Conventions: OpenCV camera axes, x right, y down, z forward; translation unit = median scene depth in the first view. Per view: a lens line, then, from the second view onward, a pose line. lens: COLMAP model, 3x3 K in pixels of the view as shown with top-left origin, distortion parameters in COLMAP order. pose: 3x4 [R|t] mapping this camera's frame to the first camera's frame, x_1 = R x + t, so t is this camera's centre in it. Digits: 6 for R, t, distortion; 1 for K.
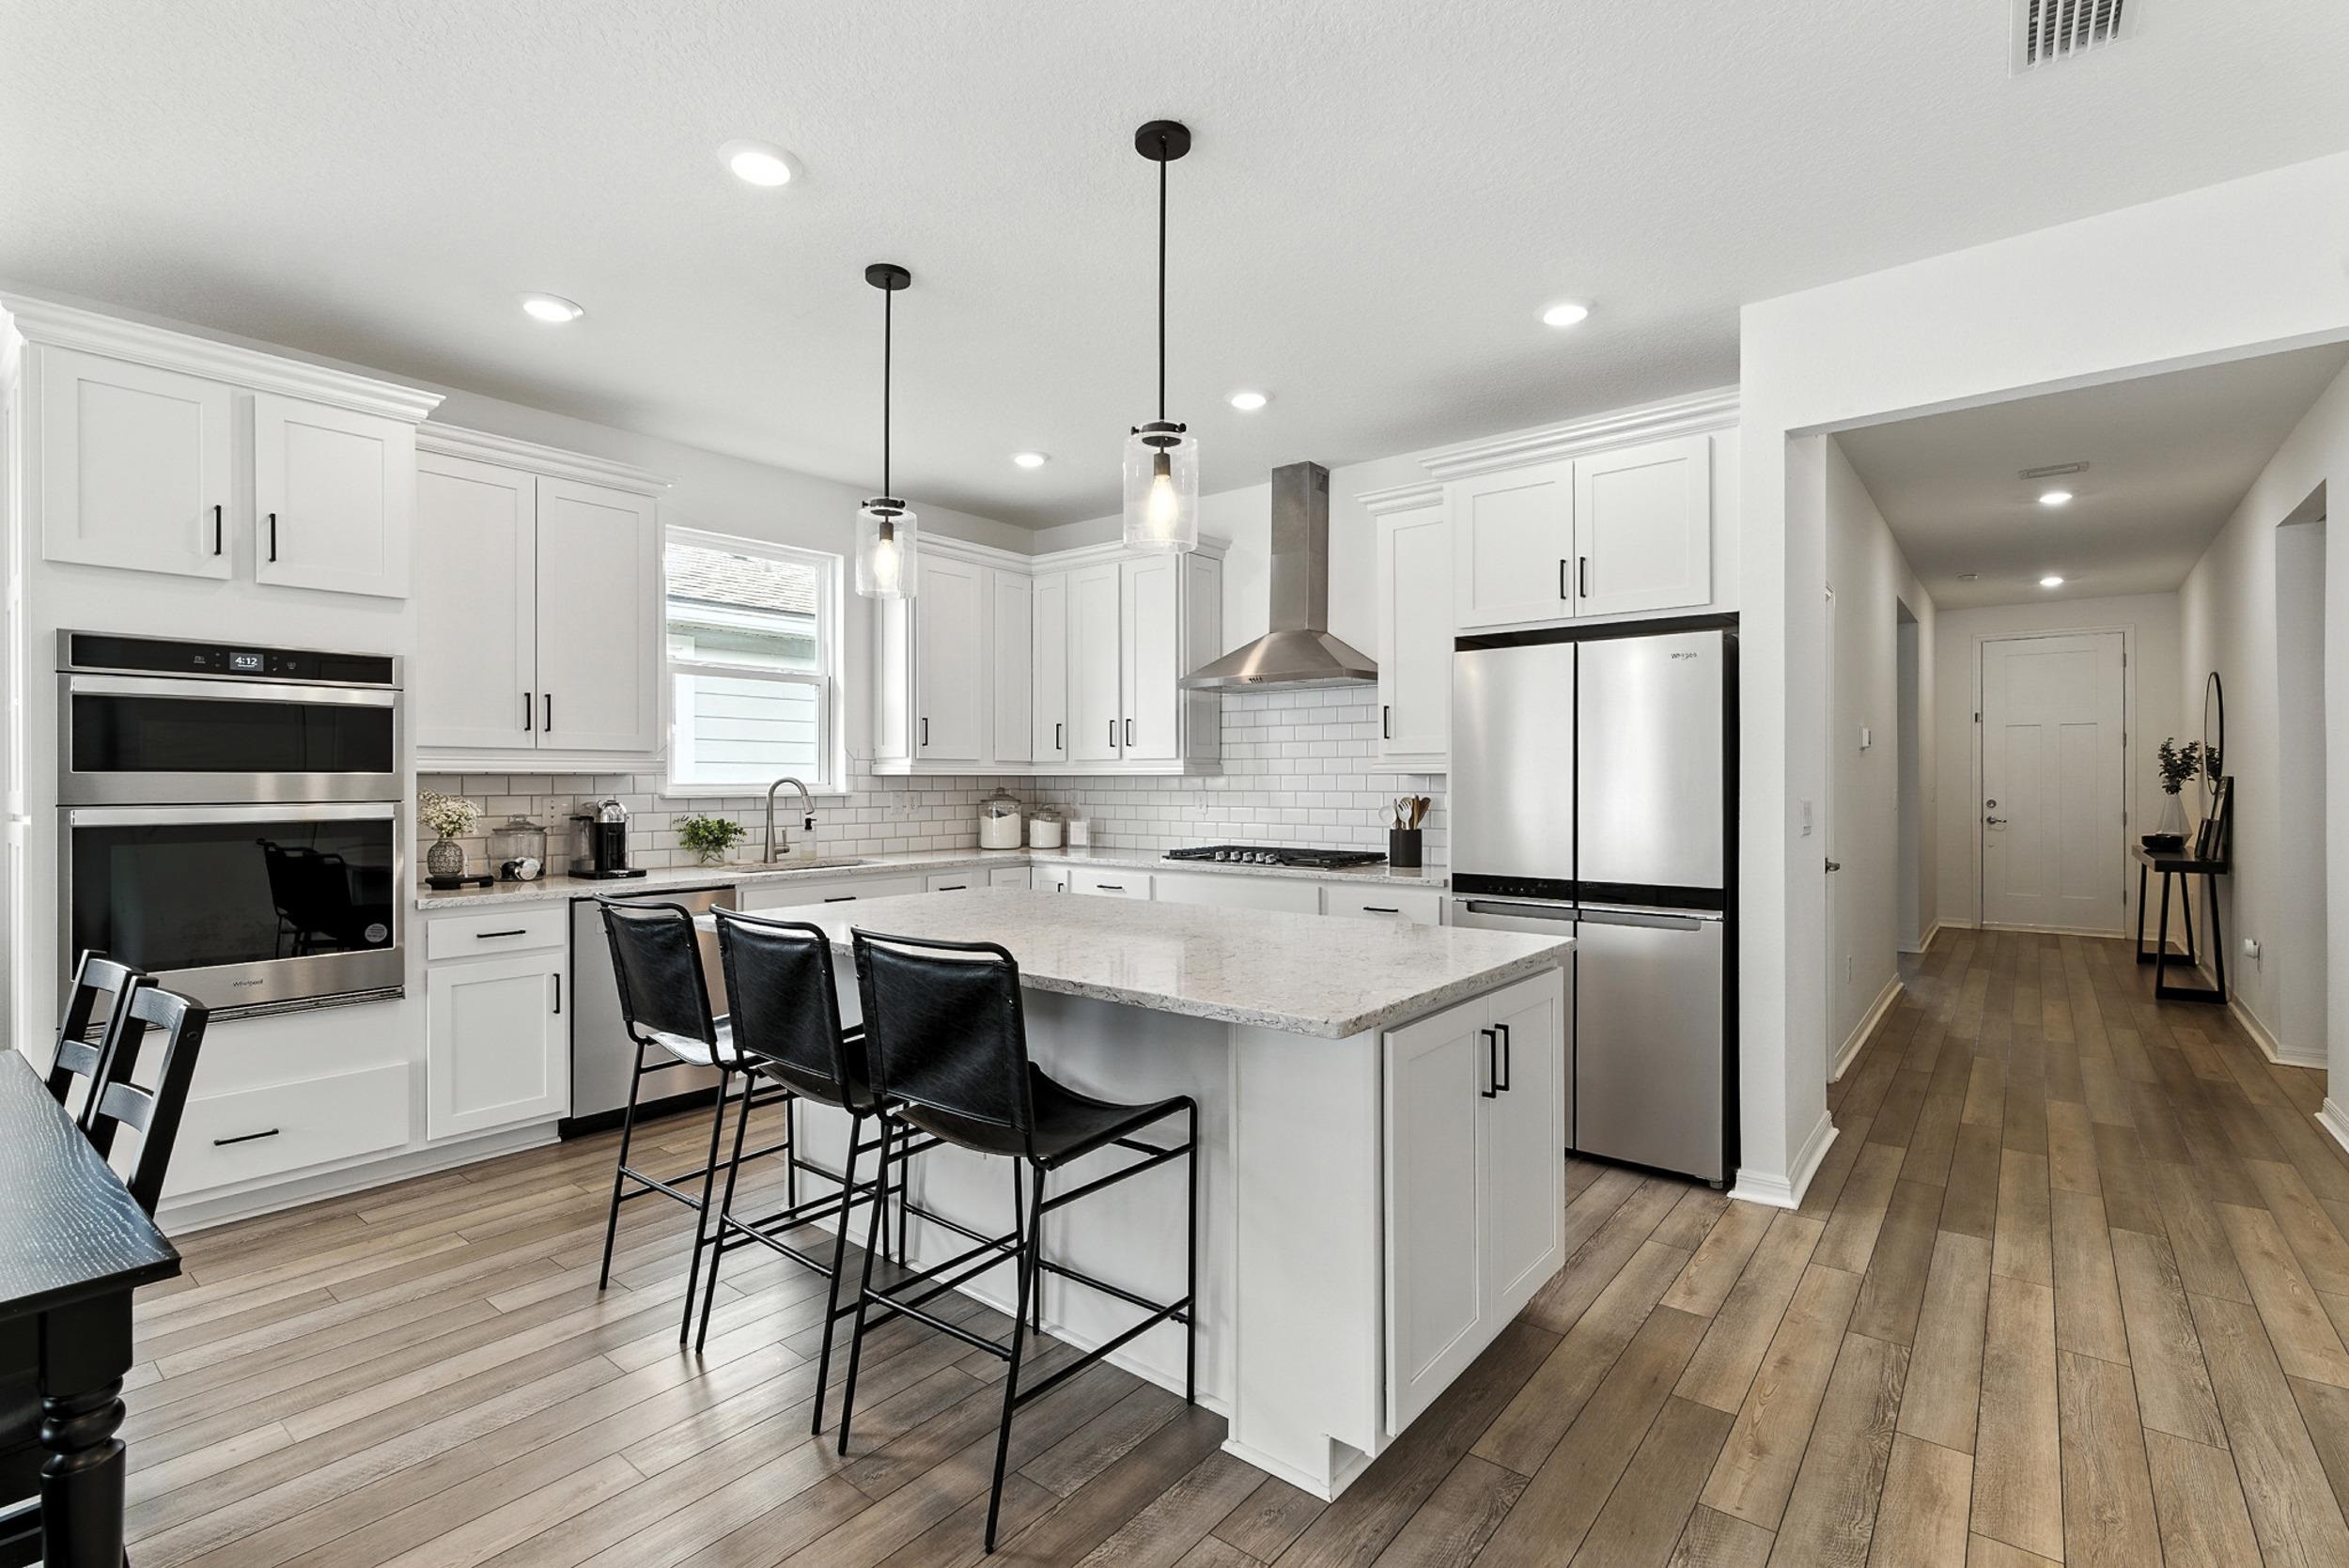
lens RADIAL K [[1055.8, 0, 1174.5], [0, 1055.8, 784.0], [0, 0, 1]] dist [-0.000823, 0.003531]
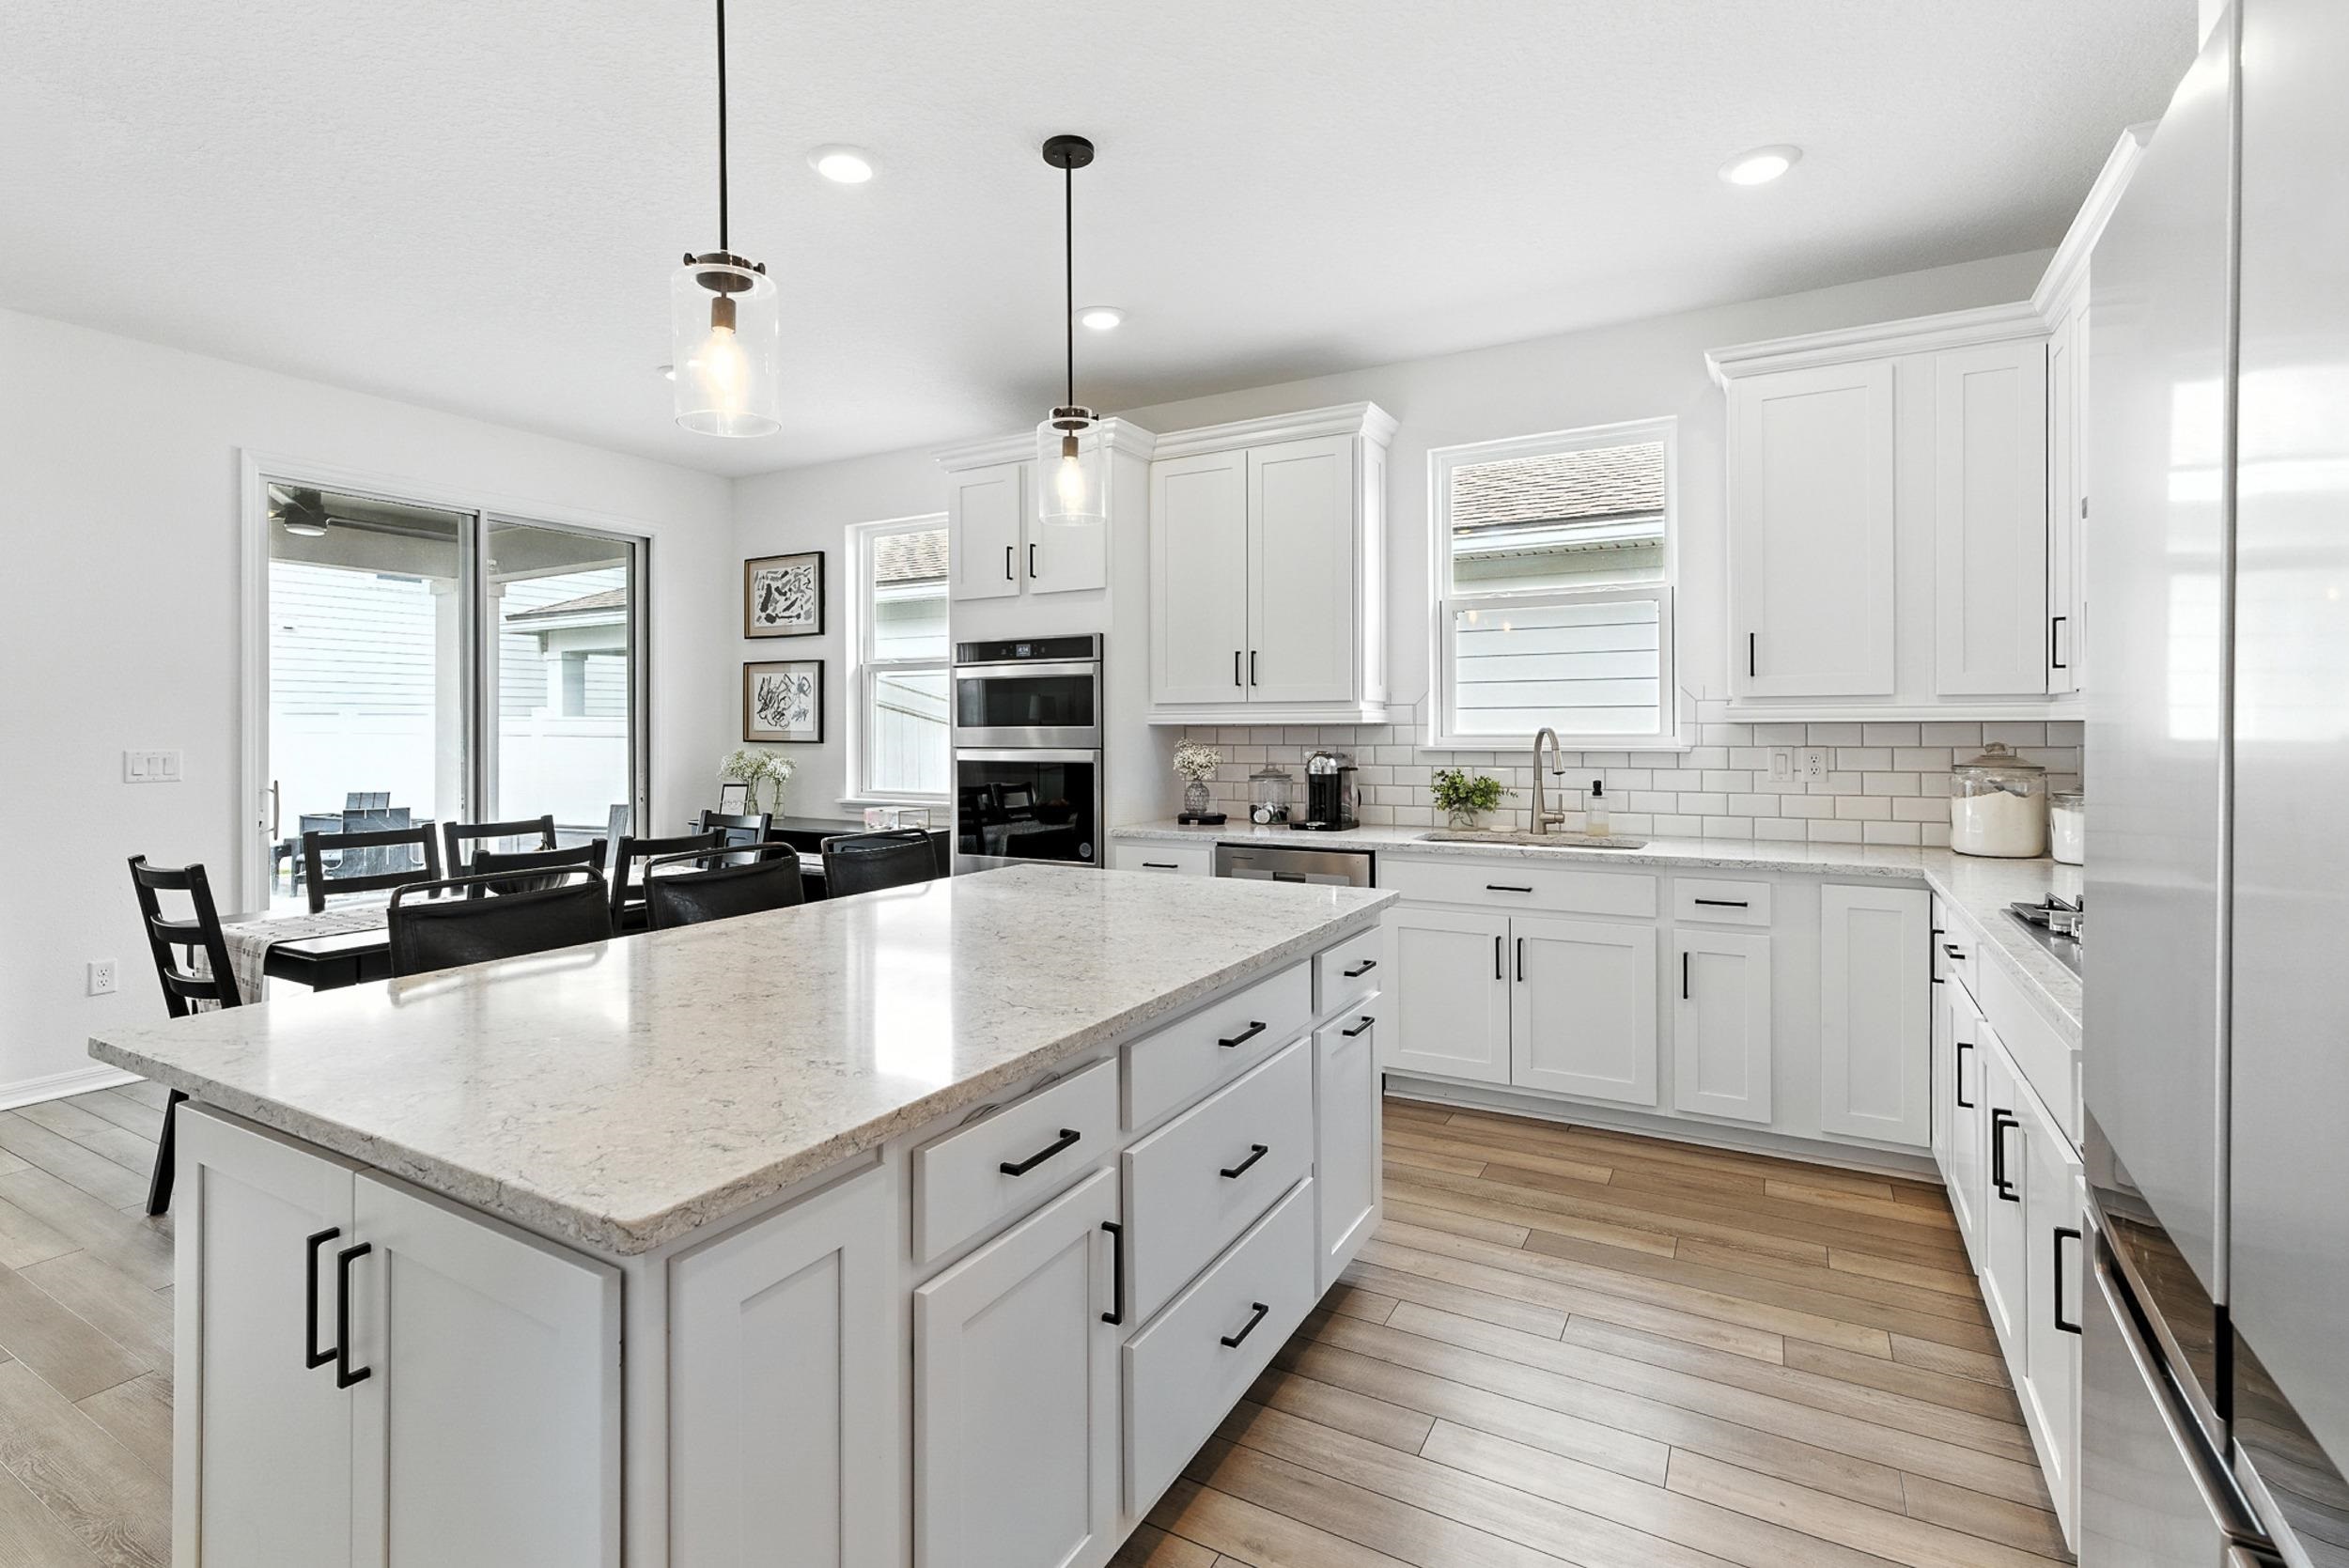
lens RADIAL K [[1116.2, 0, 1165.5], [0, 1116.2, 706.2], [0, 0, 1]] dist [0.000905, 0.000369]
pose [[0.164857, -0.016617, -0.986177, 0.439503], [0.001261, 0.999861, -0.016637, -0.008803], [0.986317, 0.001499, 0.164855, 0.627559]]
